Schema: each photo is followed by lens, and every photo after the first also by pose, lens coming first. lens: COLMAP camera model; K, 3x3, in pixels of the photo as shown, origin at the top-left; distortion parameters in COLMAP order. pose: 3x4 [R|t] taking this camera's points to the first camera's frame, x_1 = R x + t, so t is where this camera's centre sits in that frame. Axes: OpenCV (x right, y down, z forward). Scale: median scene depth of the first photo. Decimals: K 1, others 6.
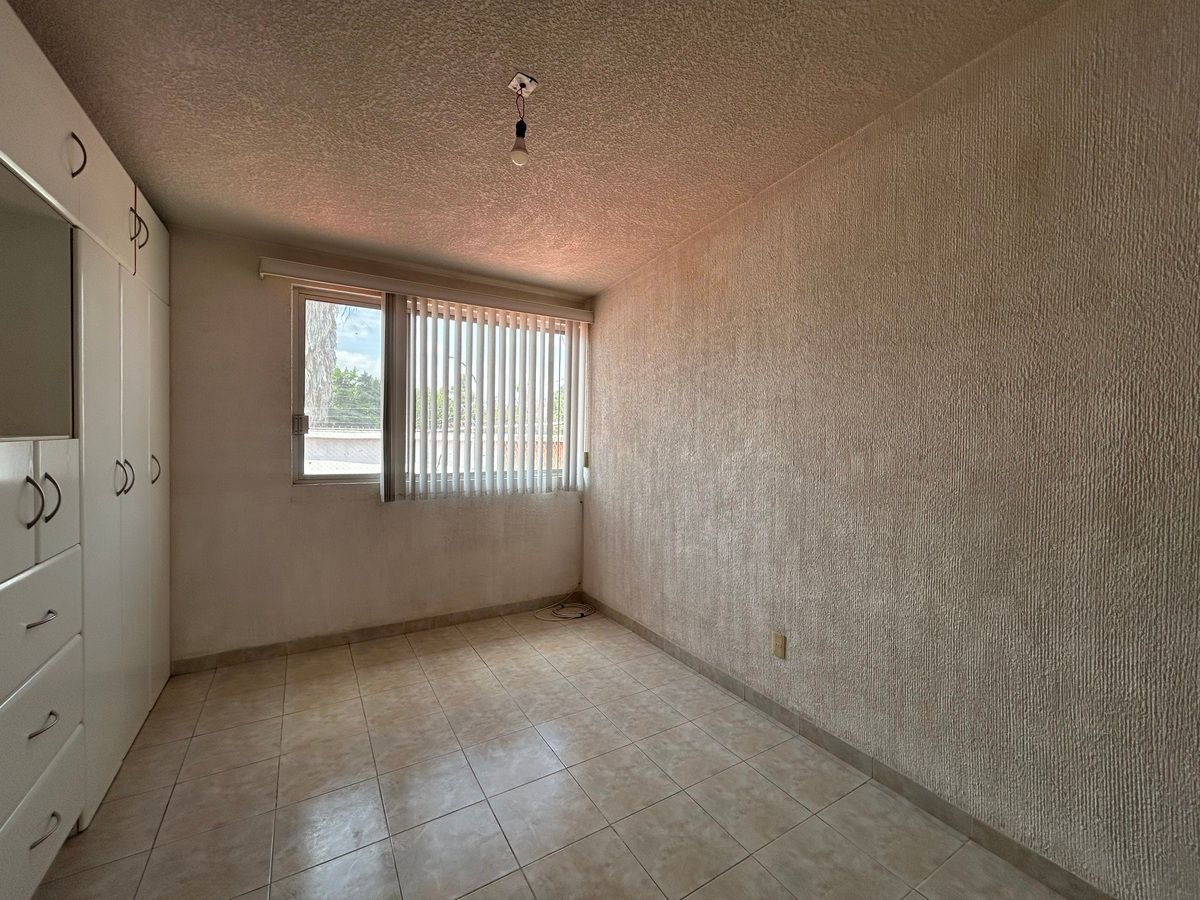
lens RADIAL K [[486.2, 0, 600.4], [0, 486.2, 448.3], [0, 0, 1]] dist [-0.001614, 0.000926]
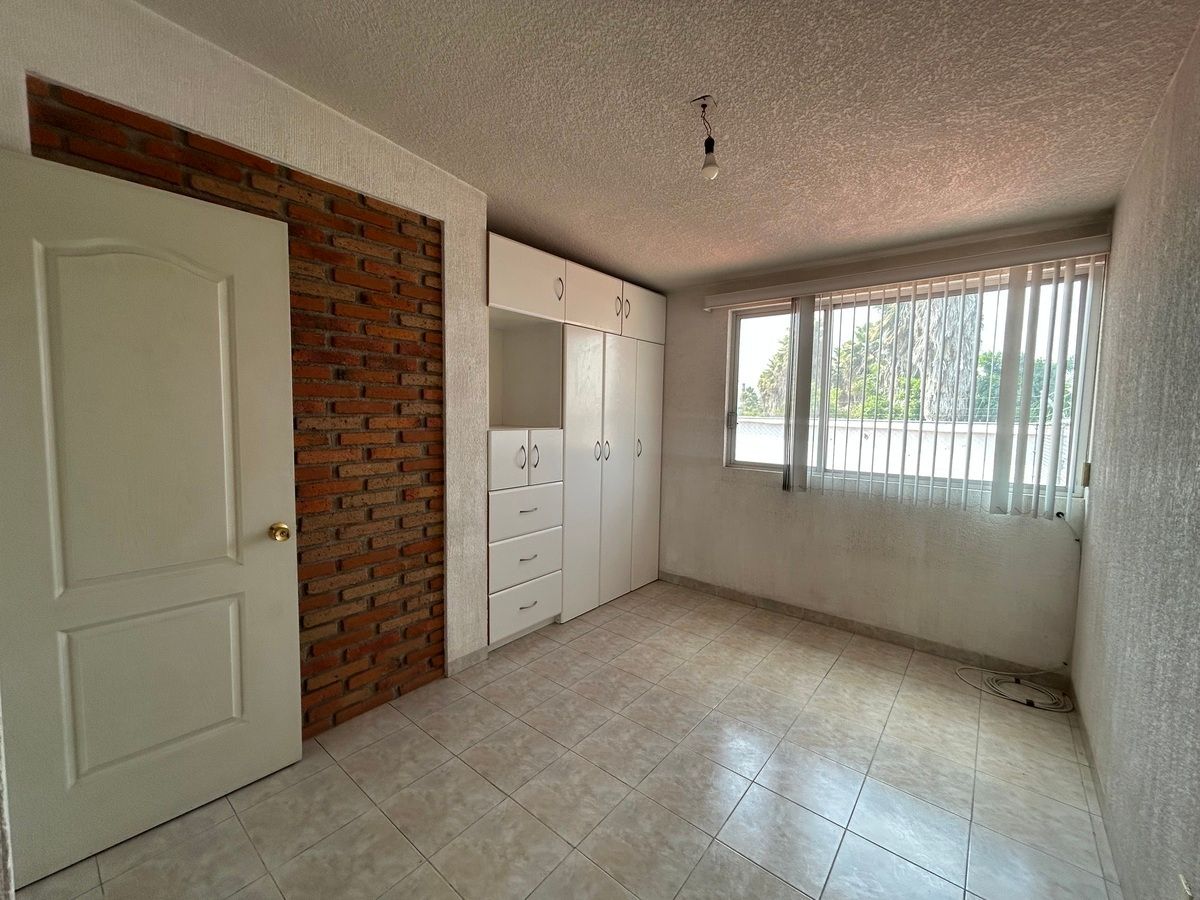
lens RADIAL K [[486.2, 0, 600.4], [0, 486.2, 448.3], [0, 0, 1]] dist [-0.001614, 0.000926]
pose [[0.331327, 0.056042, -0.941850, 0.453037], [-0.037370, 0.998231, 0.046250, -0.021018], [0.942776, 0.019873, 0.332835, 0.248168]]
